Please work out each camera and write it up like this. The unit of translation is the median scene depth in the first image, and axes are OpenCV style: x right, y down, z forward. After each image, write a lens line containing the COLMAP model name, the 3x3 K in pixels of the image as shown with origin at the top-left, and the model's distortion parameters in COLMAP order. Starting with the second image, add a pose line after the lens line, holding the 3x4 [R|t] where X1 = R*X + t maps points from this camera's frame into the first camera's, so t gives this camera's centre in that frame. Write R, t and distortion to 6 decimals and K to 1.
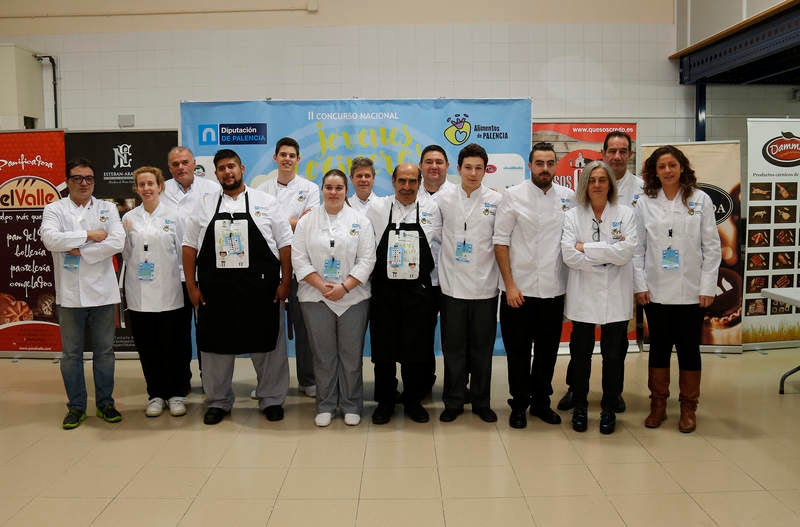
lens RADIAL K [[700.1, 0, 391.6], [0, 700.1, 252.2], [0, 0, 1]] dist [-0.065736, 0.043190]
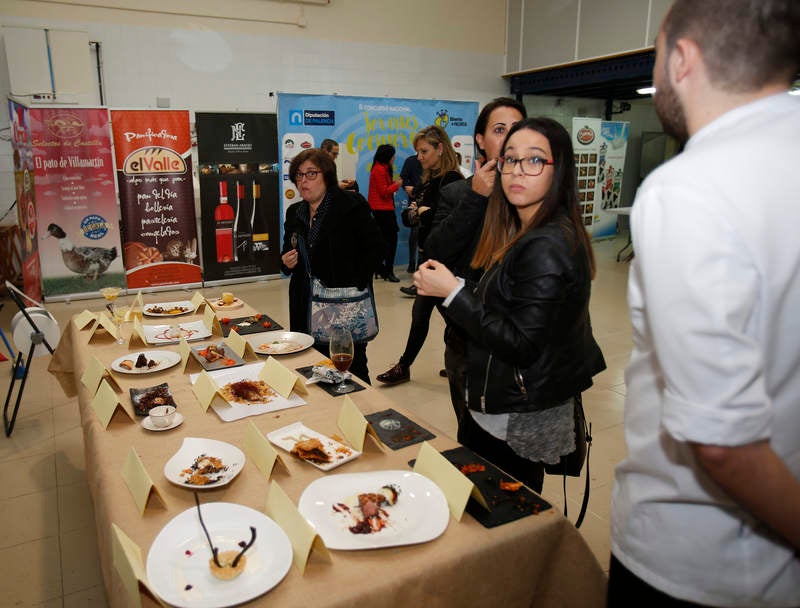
lens RADIAL K [[614.4, 0, 331.5], [0, 614.4, 297.2], [0, 0, 1]] dist [-0.038646, 0.020837]
pose [[0.886835, -0.101924, 0.450706, -0.776612], [0.048670, 0.990548, 0.128241, 0.034337], [-0.459517, -0.091793, 0.883413, -0.154968]]
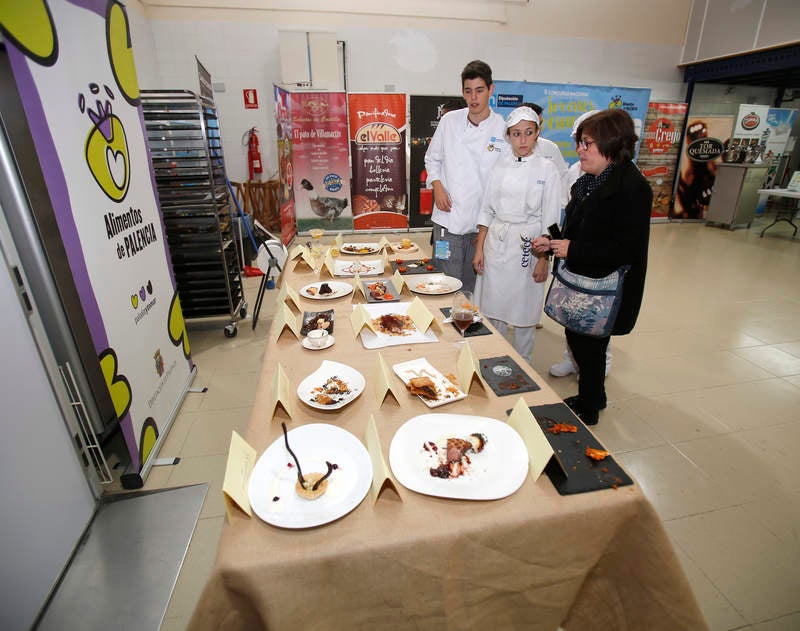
lens RADIAL K [[442.5, 0, 397.4], [0, 442.5, 312.9], [0, 0, 1]] dist [-0.072668, 0.026221]
pose [[0.977691, -0.066890, 0.199114, -0.728769], [0.008915, 0.960300, 0.278827, 0.036974], [-0.209860, -0.270832, 0.939473, -0.118815]]
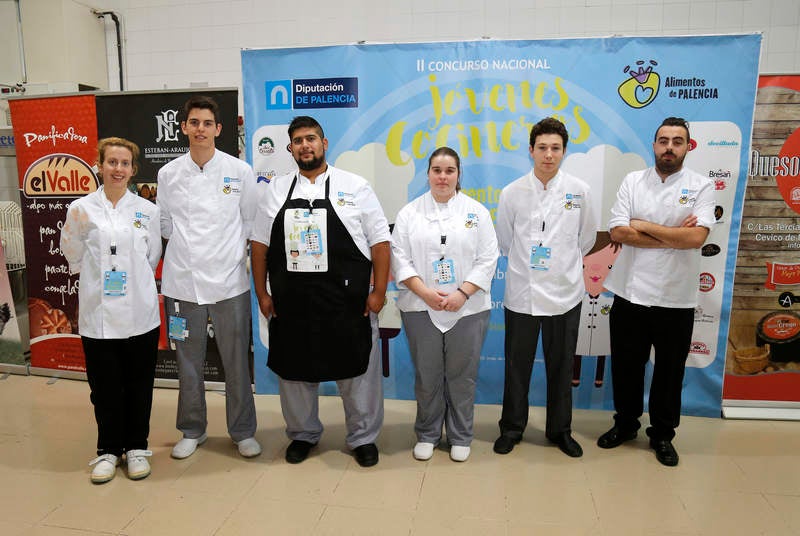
lens RADIAL K [[596.1, 0, 392.3], [0, 596.1, 267.8], [0, 0, 1]] dist [-0.067996, 0.020166]
pose [[0.989184, 0.029392, -0.143706, -0.051387], [-0.019333, 0.997296, 0.070897, -0.034950], [0.145401, -0.067352, 0.987078, 0.389572]]
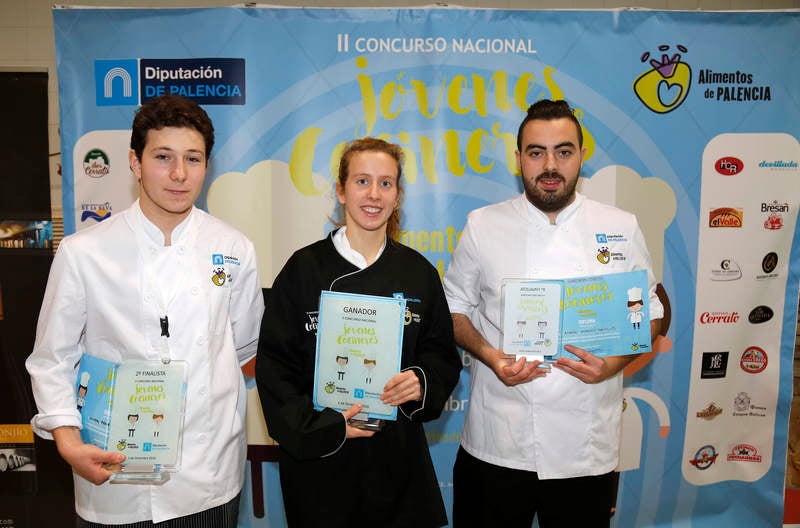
lens RADIAL K [[700.1, 0, 394.4], [0, 700.1, 254.8], [0, 0, 1]] dist [-0.065736, 0.043190]
pose [[0.999671, 0.007736, 0.024444, -0.089690], [-0.007519, 0.999932, -0.008945, -0.052613], [-0.024511, 0.008759, 0.999661, 0.532204]]
